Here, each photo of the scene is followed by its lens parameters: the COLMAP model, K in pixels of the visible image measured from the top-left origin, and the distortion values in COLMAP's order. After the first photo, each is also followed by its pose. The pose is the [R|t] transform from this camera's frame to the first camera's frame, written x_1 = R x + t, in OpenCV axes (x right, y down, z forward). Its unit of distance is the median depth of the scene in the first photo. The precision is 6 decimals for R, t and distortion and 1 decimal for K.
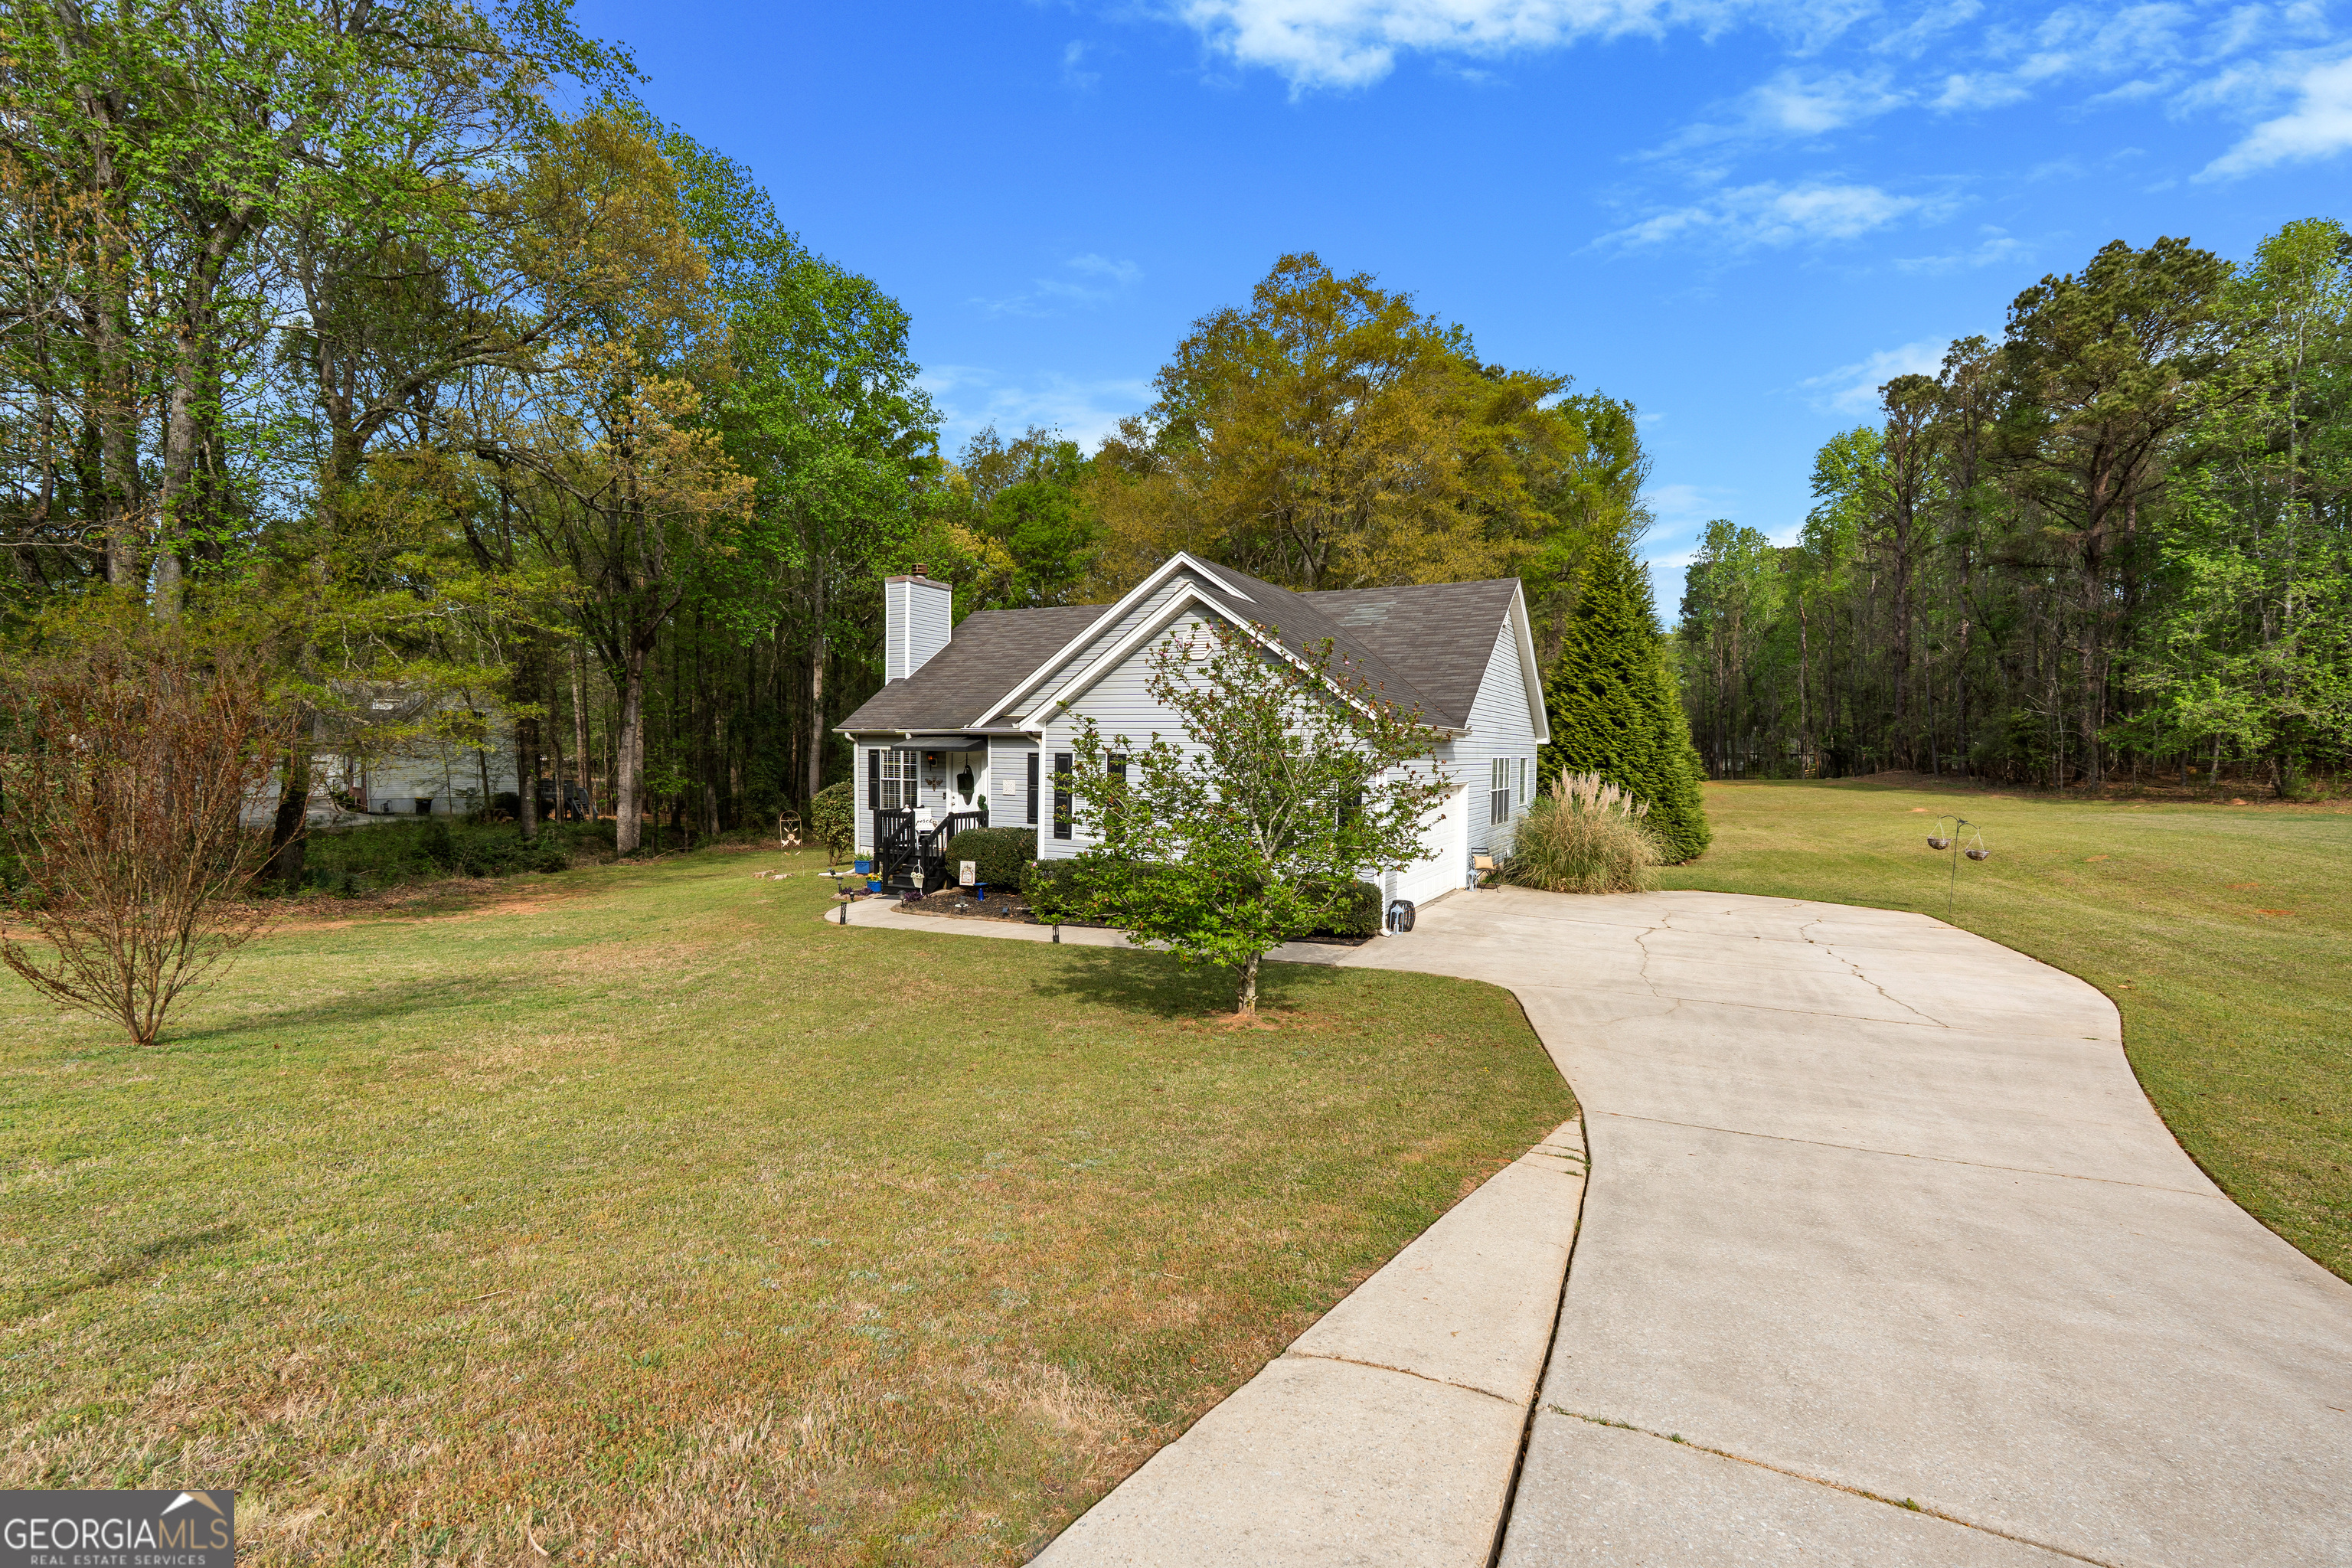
lens RADIAL K [[1019.9, 0, 1172.1], [0, 1019.9, 781.9], [0, 0, 1]] dist [-0.003886, -0.000140]
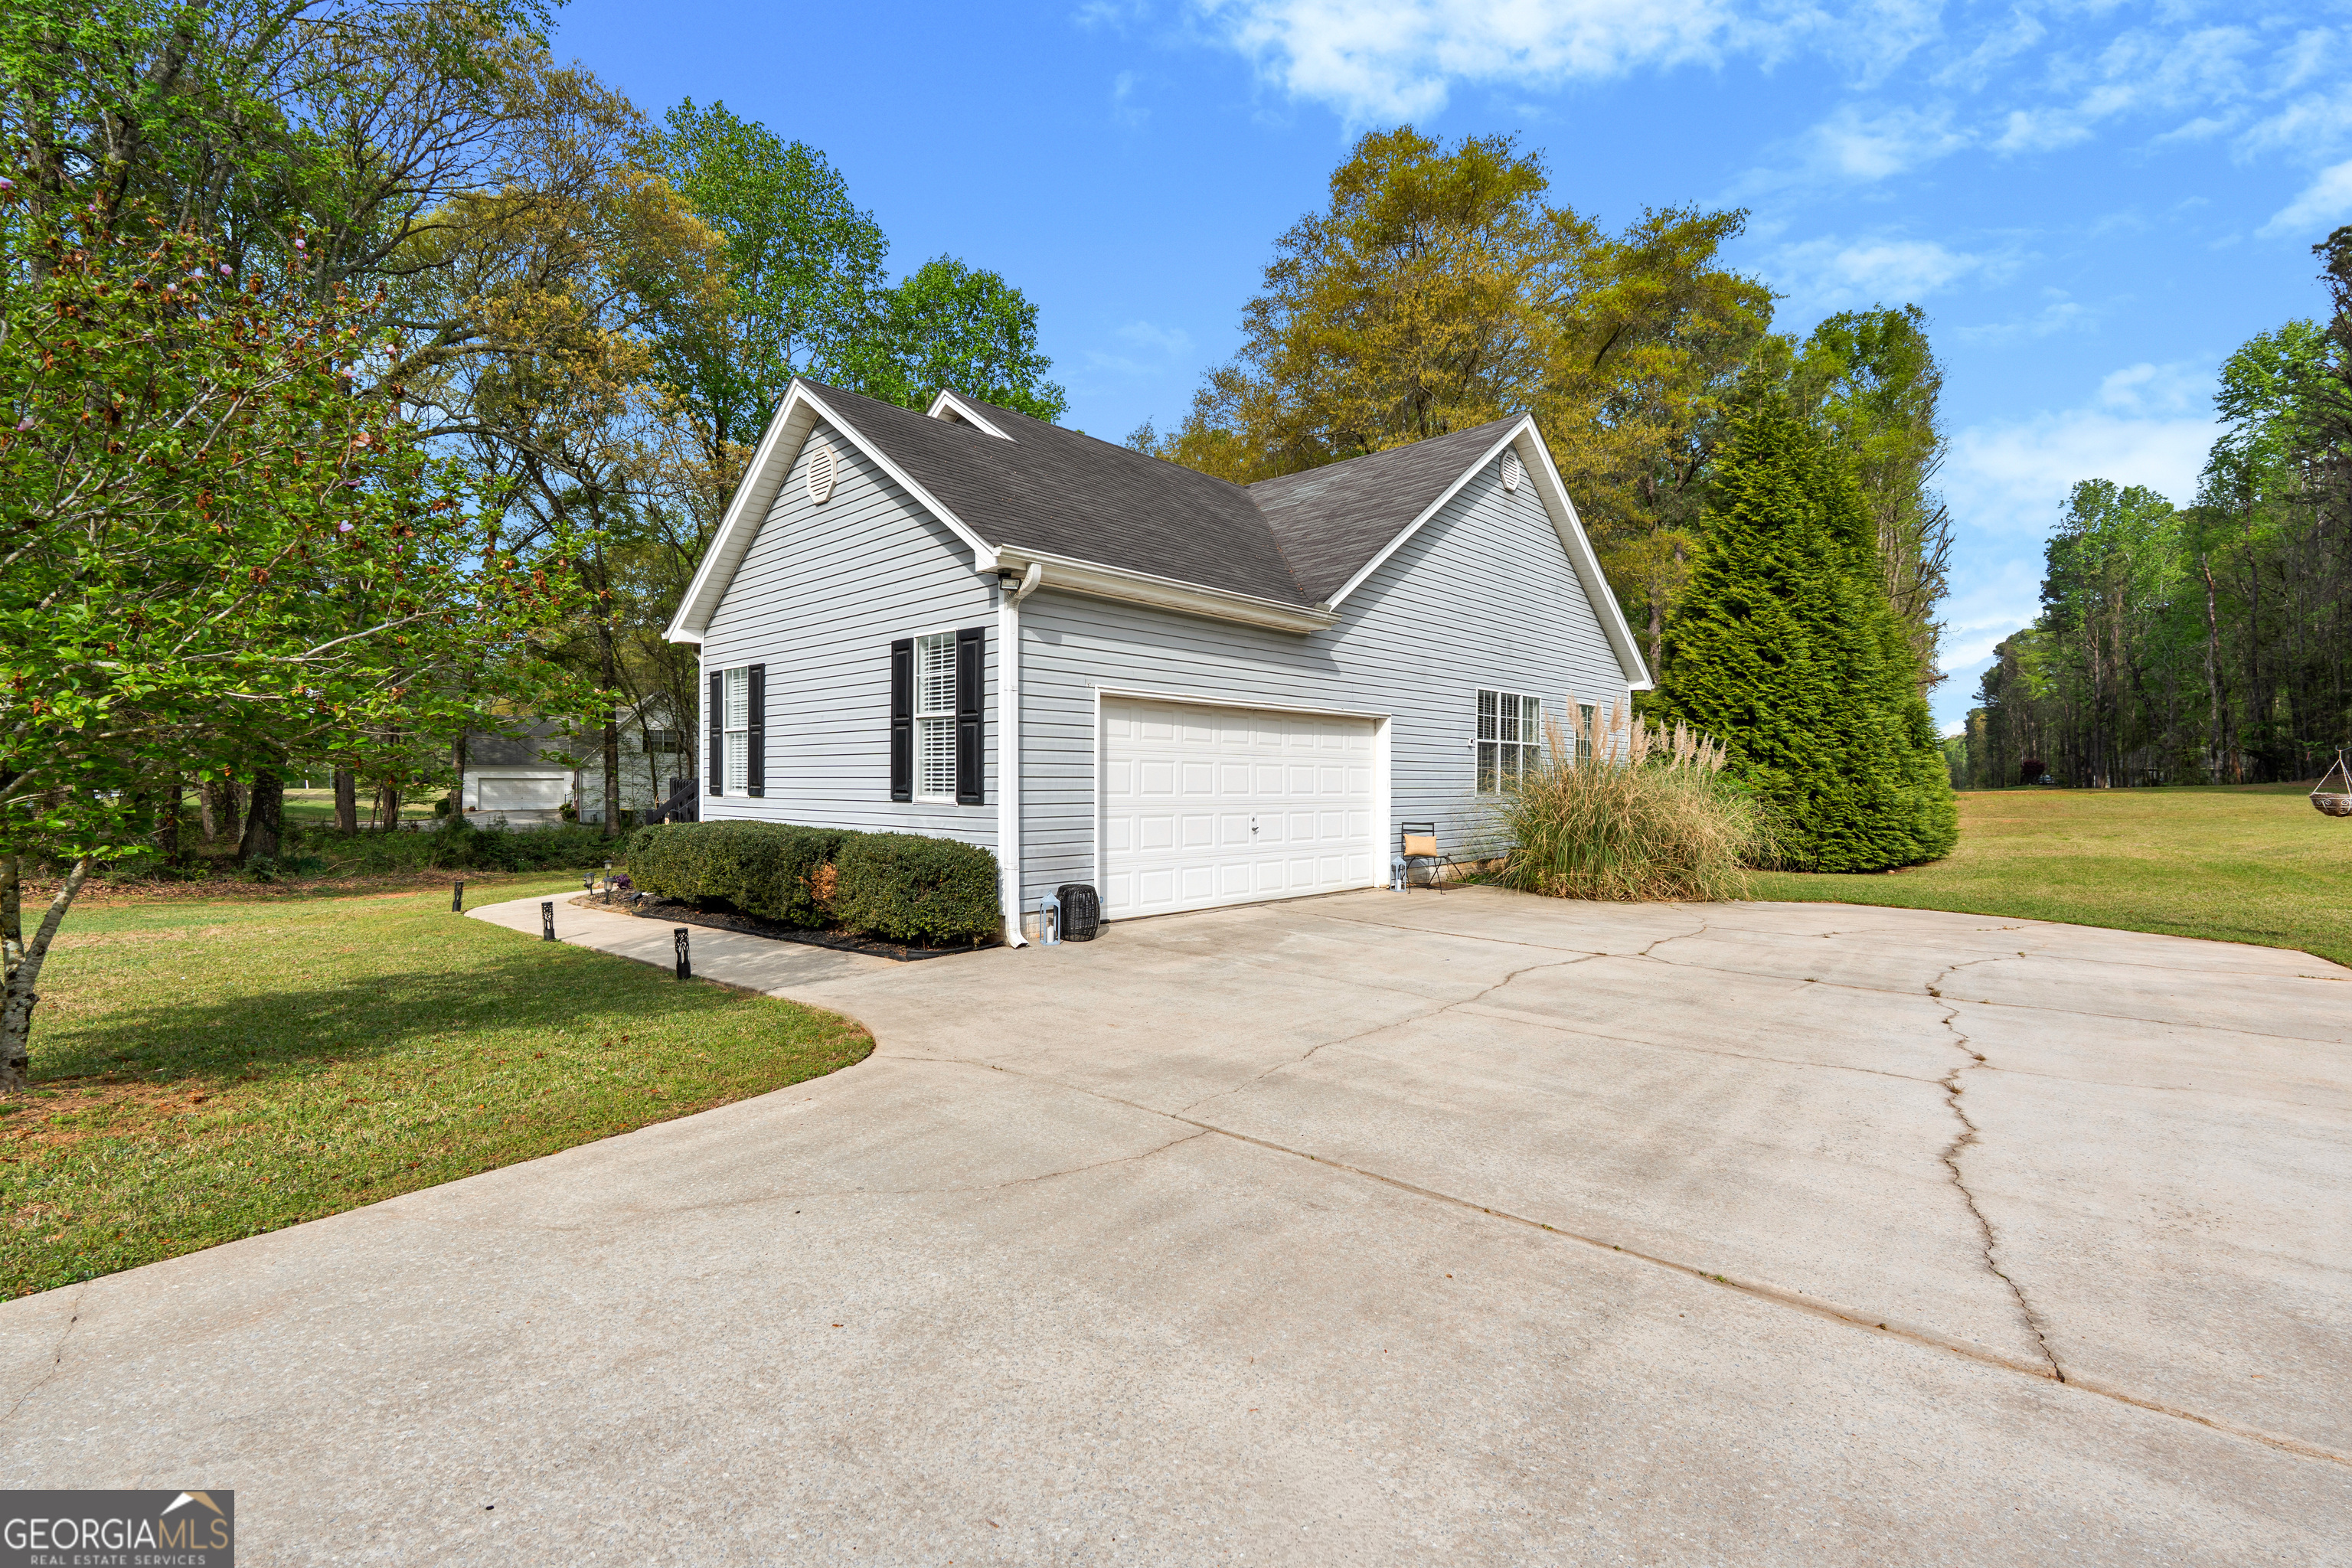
lens RADIAL K [[1004.4, 0, 1183.9], [0, 1004.4, 786.8], [0, 0, 1]] dist [-0.001029, -0.000059]
pose [[0.966451, -0.009338, -0.256679, 0.231831], [0.002236, 0.999607, -0.027946, 0.042928], [0.256839, 0.026435, 0.966092, 0.268951]]
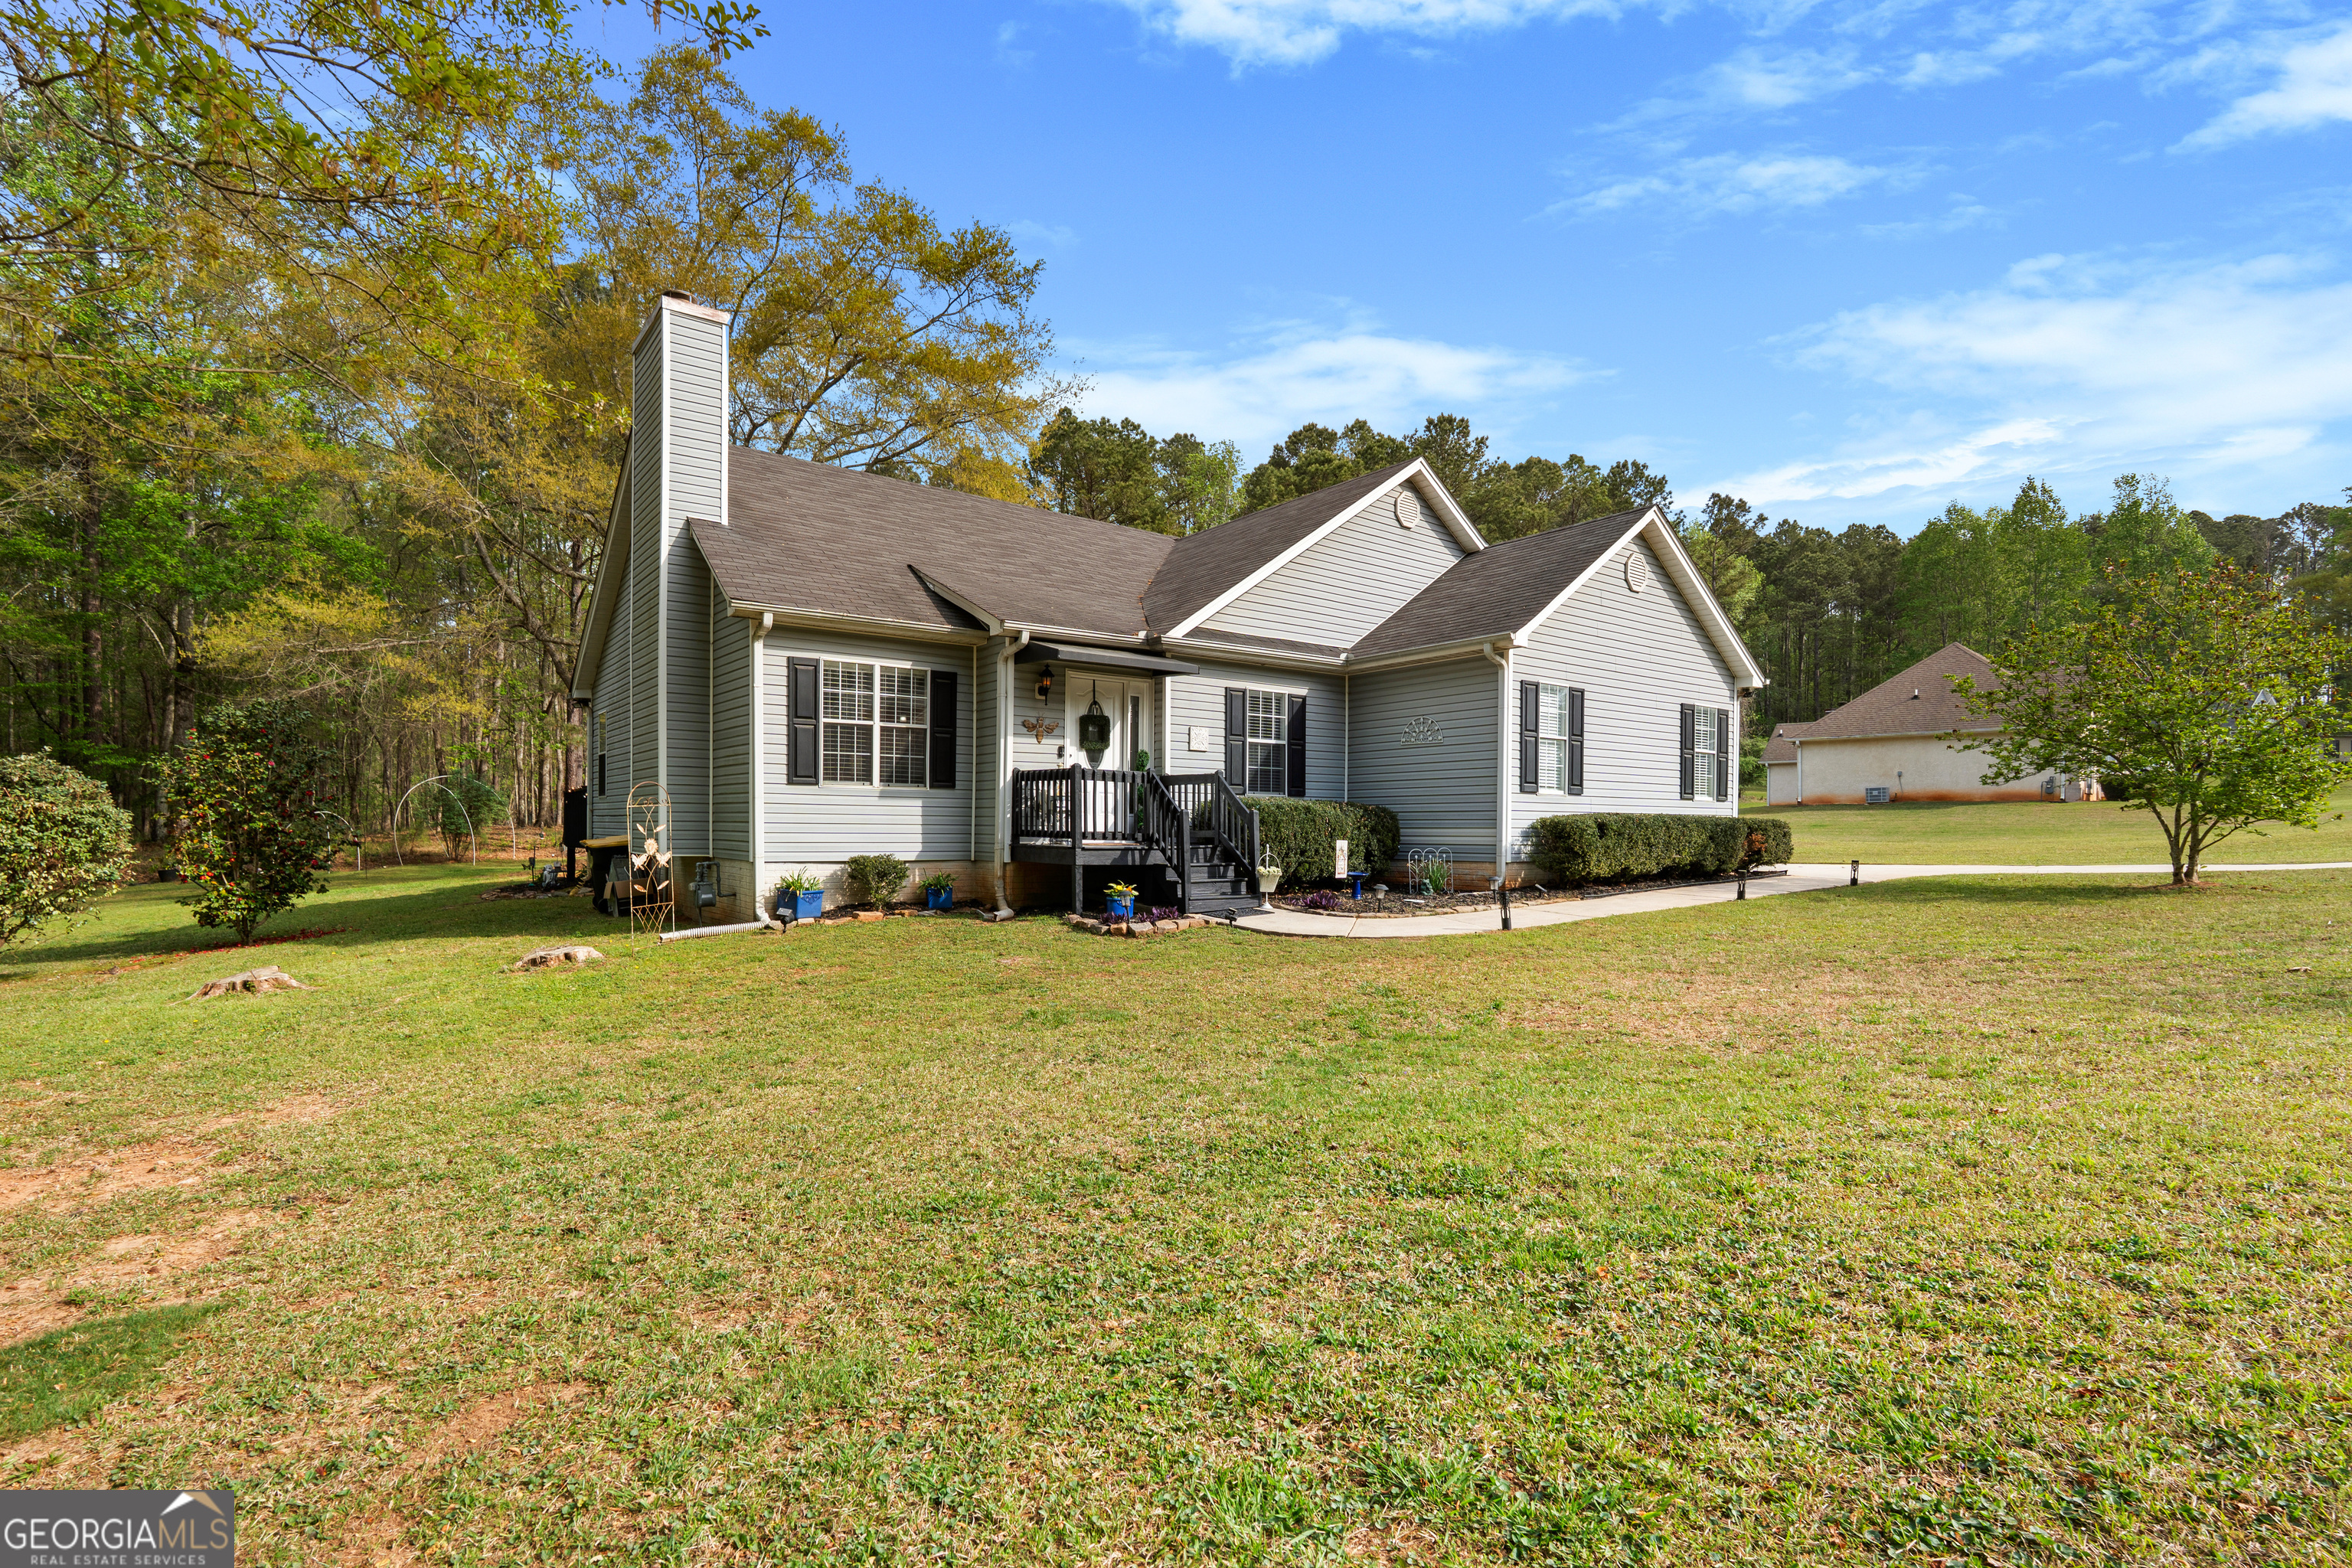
lens RADIAL K [[1105.3, 0, 1138.0], [0, 1105.3, 826.8], [0, 0, 1]] dist [-0.024227, -0.000162]
pose [[0.448739, -0.006863, 0.893637, -0.607545], [0.026687, 0.999627, -0.005724, 0.048322], [-0.893264, 0.026417, 0.448755, 0.557842]]
